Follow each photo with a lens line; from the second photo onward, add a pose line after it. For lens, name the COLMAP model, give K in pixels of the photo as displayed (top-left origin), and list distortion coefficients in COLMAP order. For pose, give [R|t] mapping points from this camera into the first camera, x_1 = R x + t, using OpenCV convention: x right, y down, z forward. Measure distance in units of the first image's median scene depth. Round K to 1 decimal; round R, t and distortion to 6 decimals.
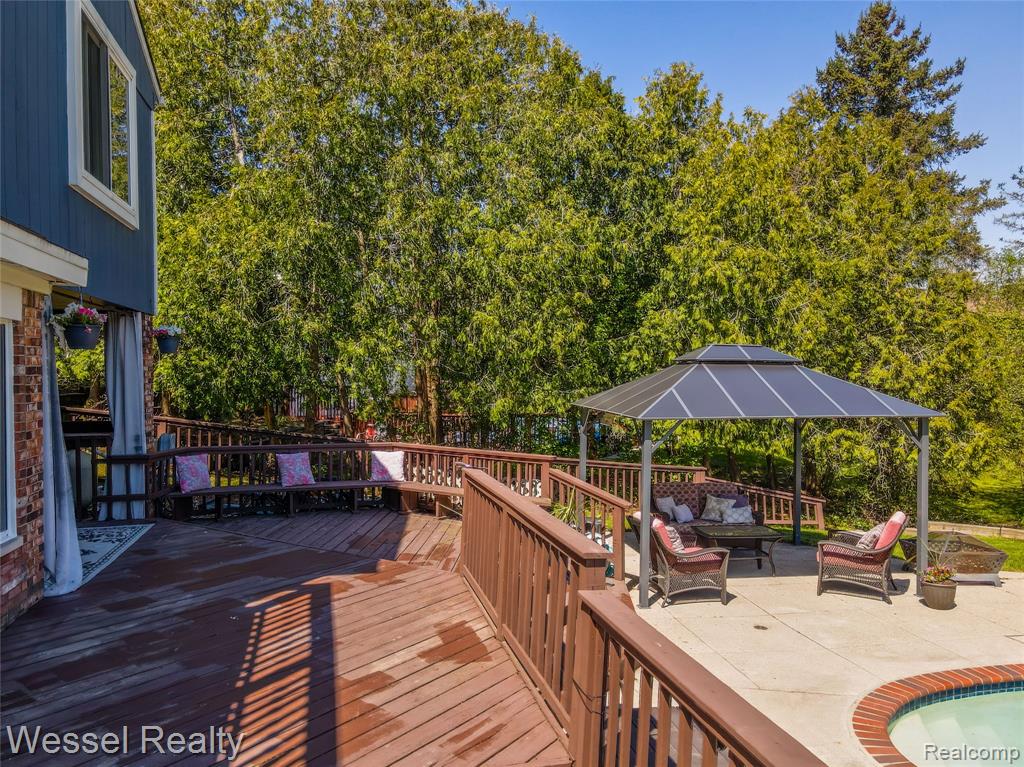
lens RADIAL K [[718.0, 0, 505.7], [0, 718.0, 382.6], [0, 0, 1]] dist [0.008063, 0.011664]
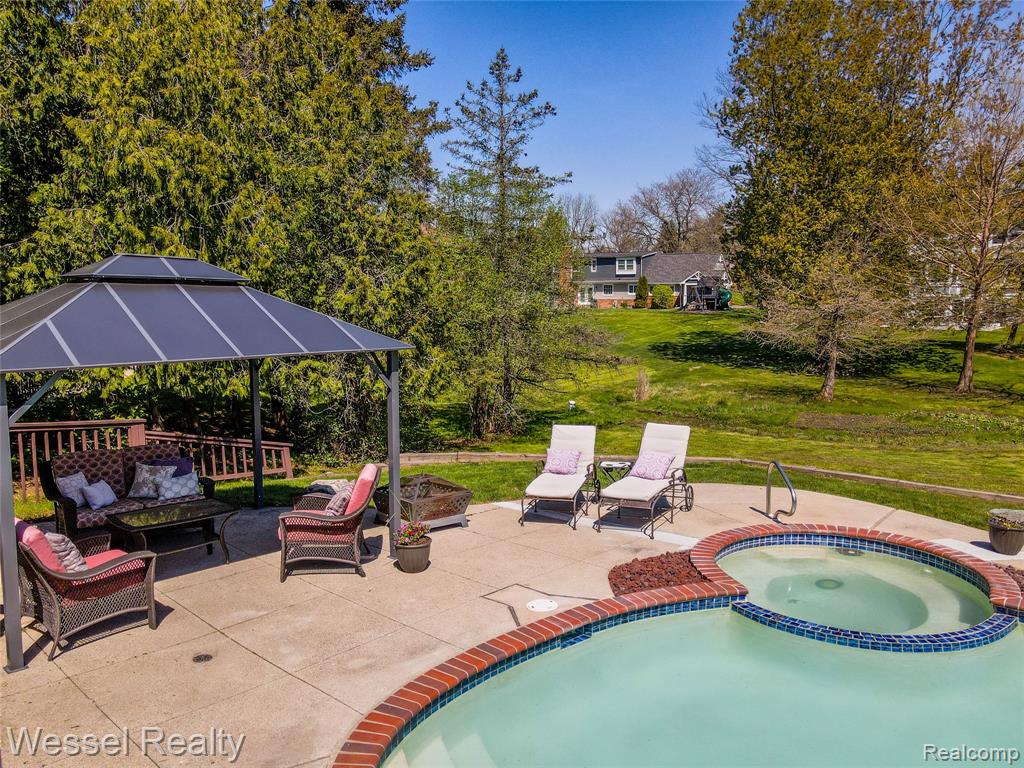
lens RADIAL K [[718.0, 0, 505.7], [0, 718.0, 383.1], [0, 0, 1]] dist [0.008063, 0.011664]
pose [[0.765889, -0.074803, 0.638607, 0.085934], [0.006946, 0.994114, 0.108116, -0.001831], [-0.642935, -0.078369, 0.761901, 0.165296]]
